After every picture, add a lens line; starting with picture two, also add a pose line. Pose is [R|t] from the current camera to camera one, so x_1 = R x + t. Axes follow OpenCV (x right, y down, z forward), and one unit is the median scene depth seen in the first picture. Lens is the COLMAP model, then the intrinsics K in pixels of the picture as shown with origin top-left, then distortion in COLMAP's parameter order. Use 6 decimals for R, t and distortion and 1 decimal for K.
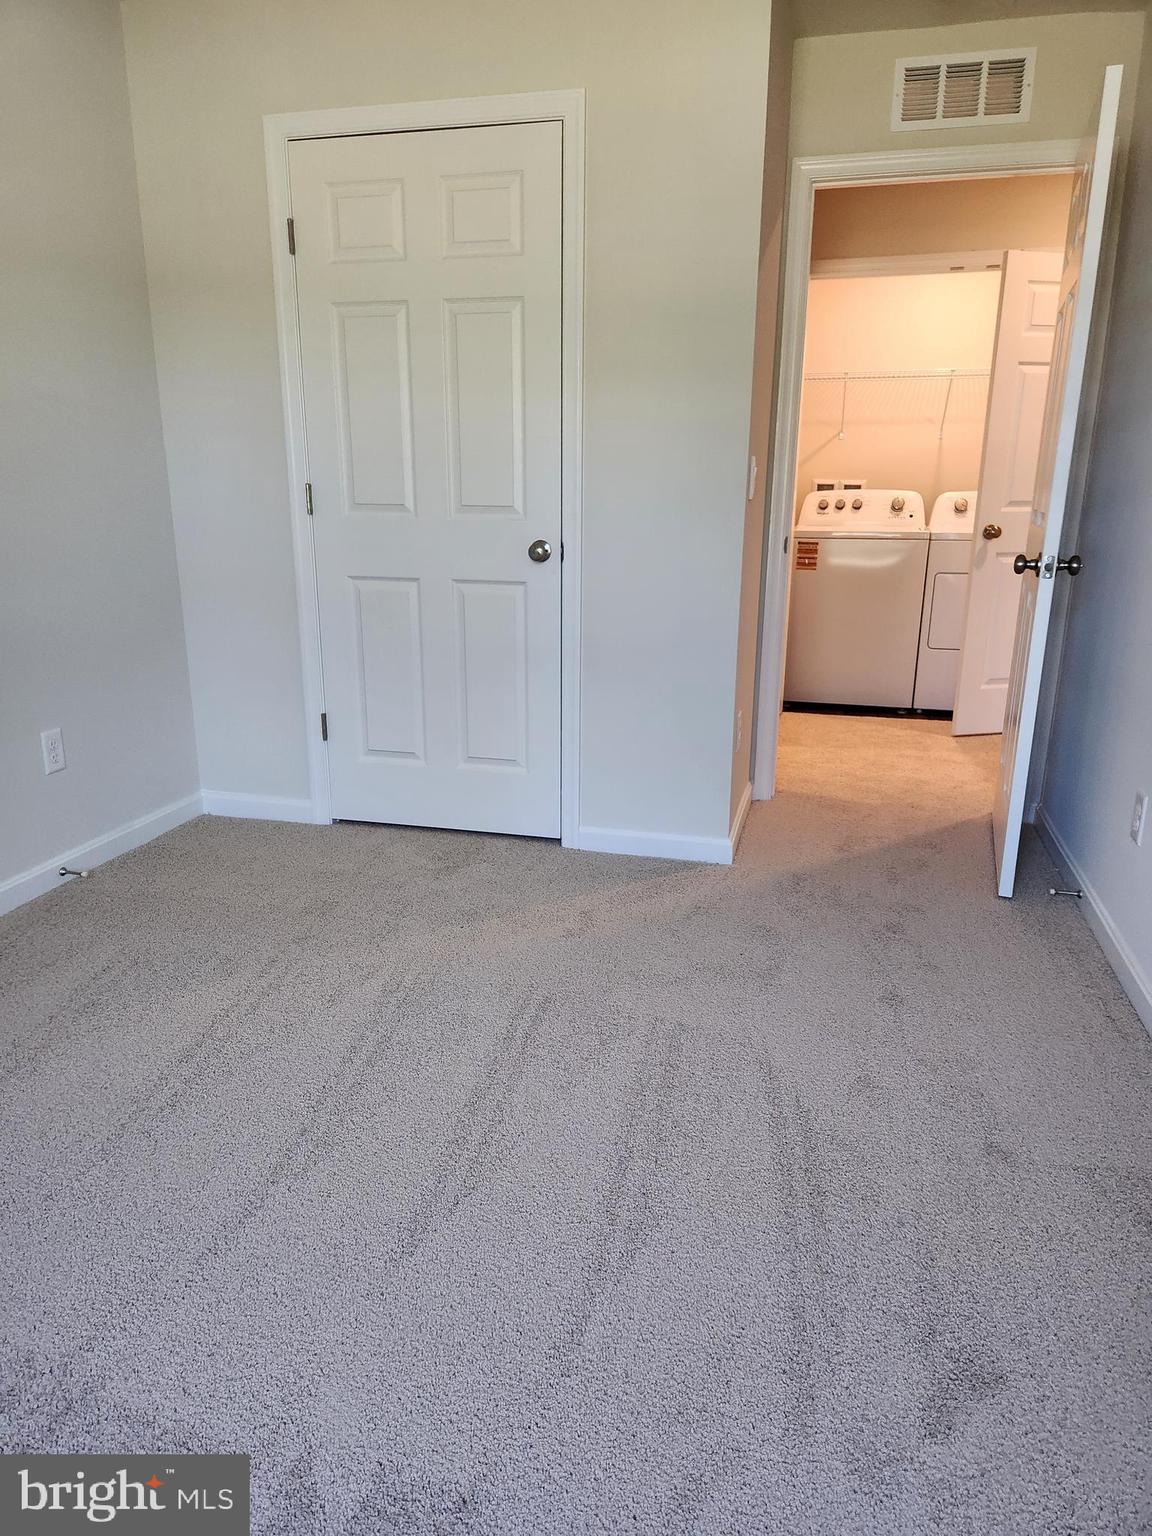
lens RADIAL K [[1022.5, 0, 566.8], [0, 1022.5, 774.4], [0, 0, 1]] dist [0.080063, -0.070304]
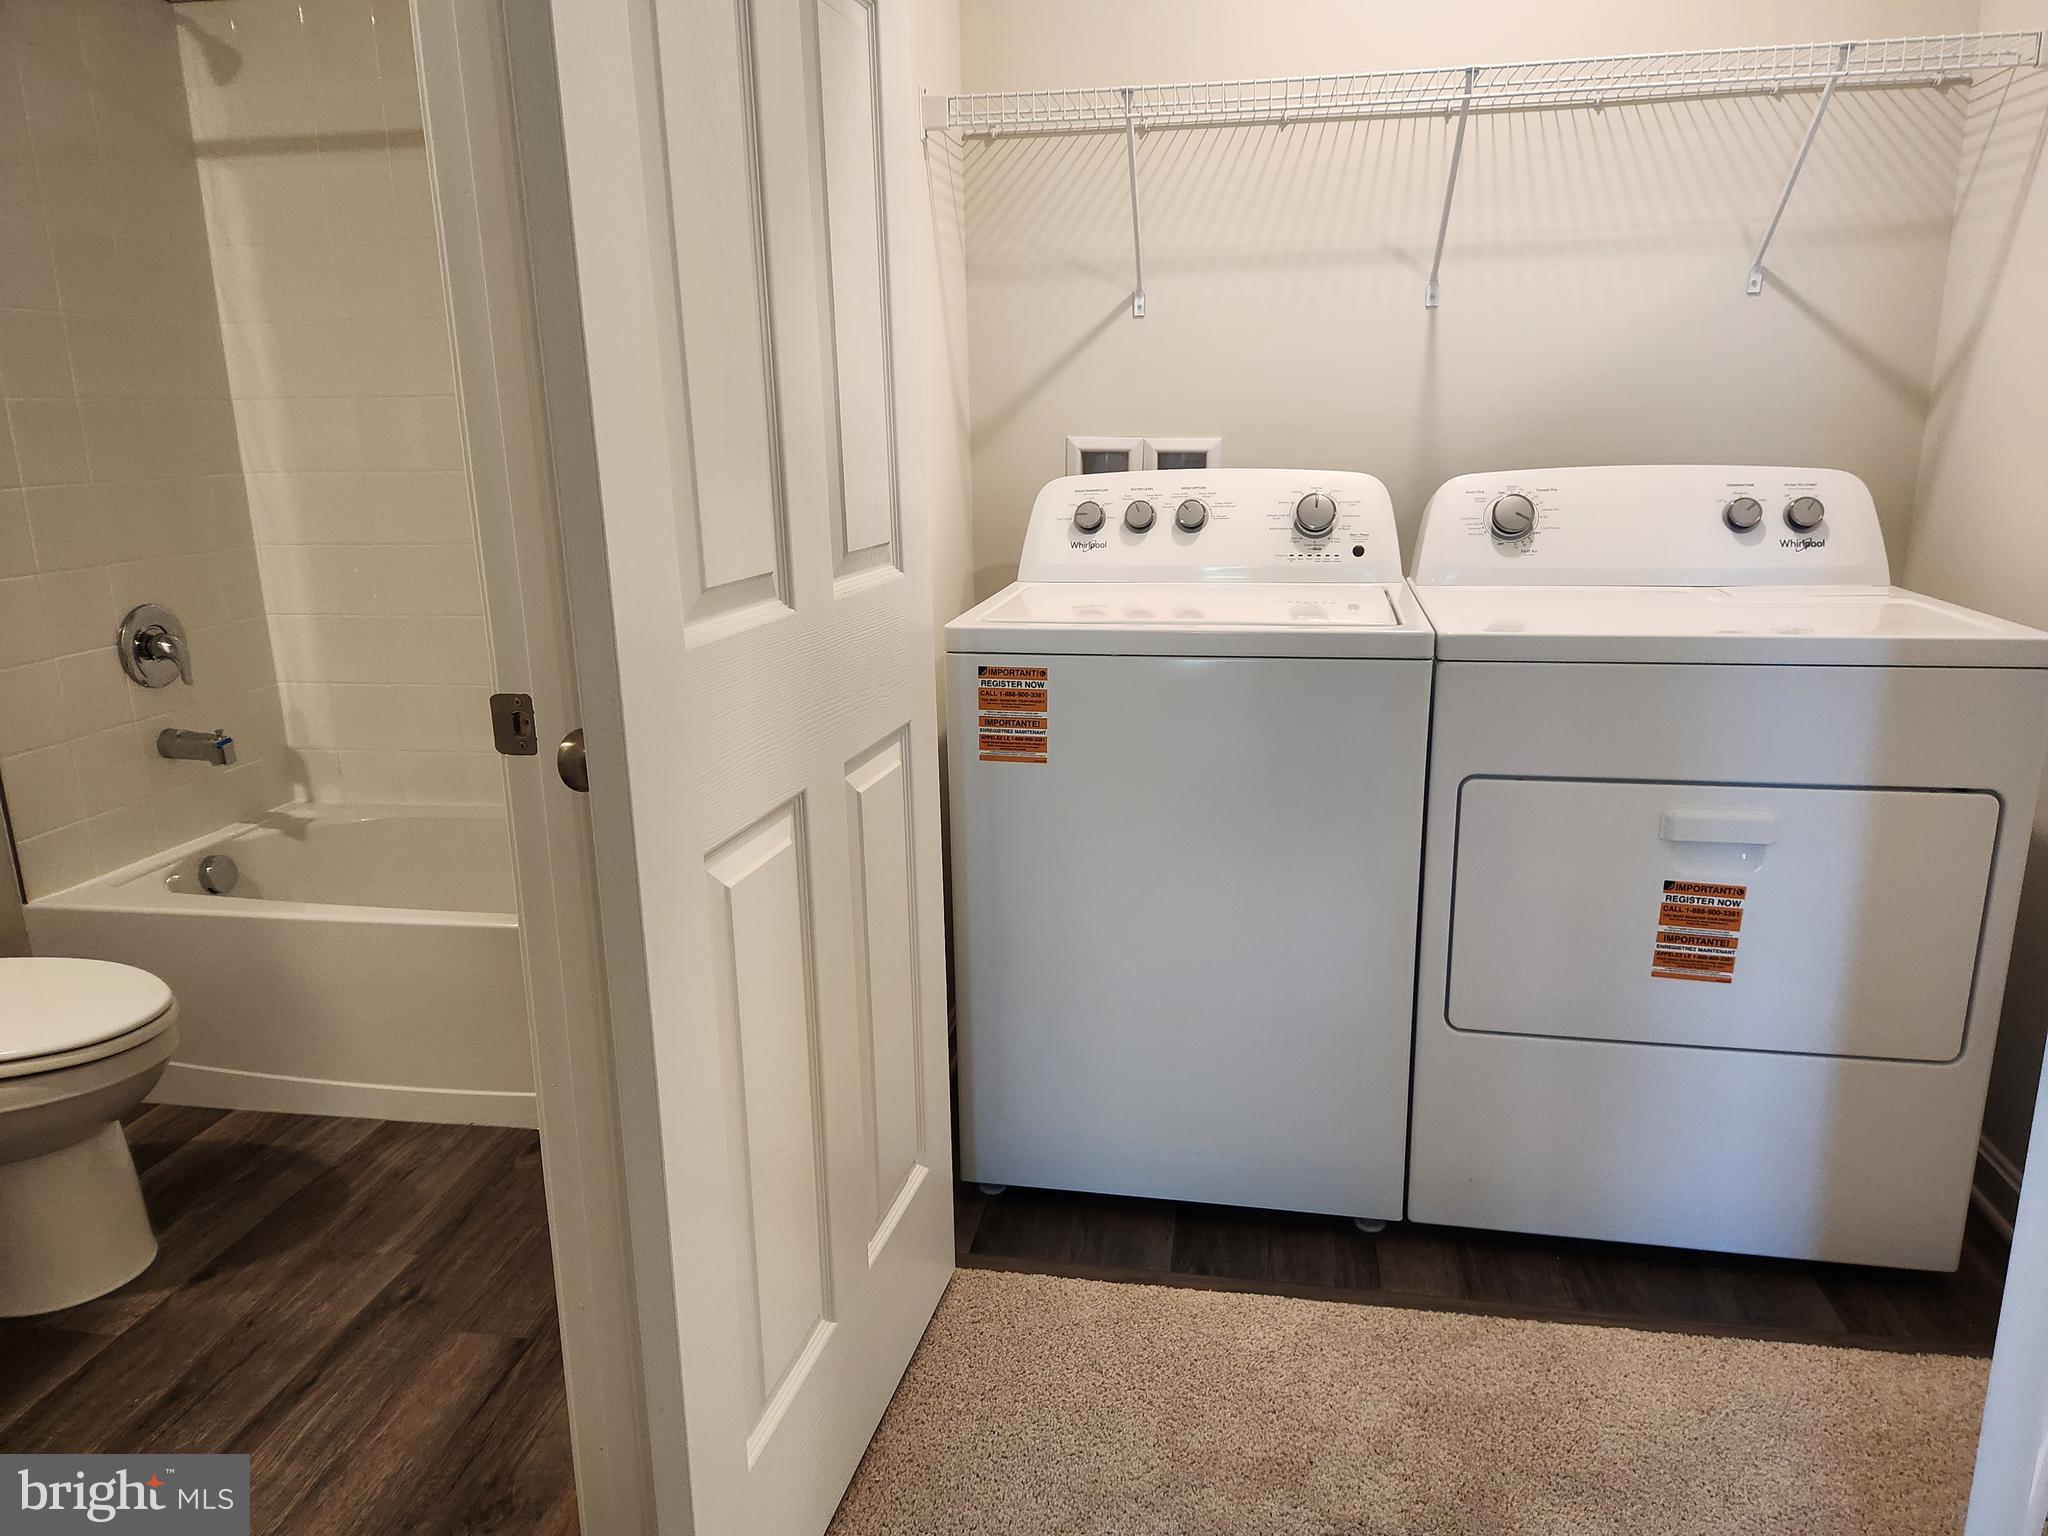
lens RADIAL K [[1363.4, 0, 1022.5], [0, 1363.4, 773.1], [0, 0, 1]] dist [0.080063, -0.070304]
pose [[0.995521, -0.042616, 0.084396, 0.189356], [0.044731, 0.998727, -0.023332, -0.173847], [-0.083295, 0.027003, 0.996159, 0.583310]]
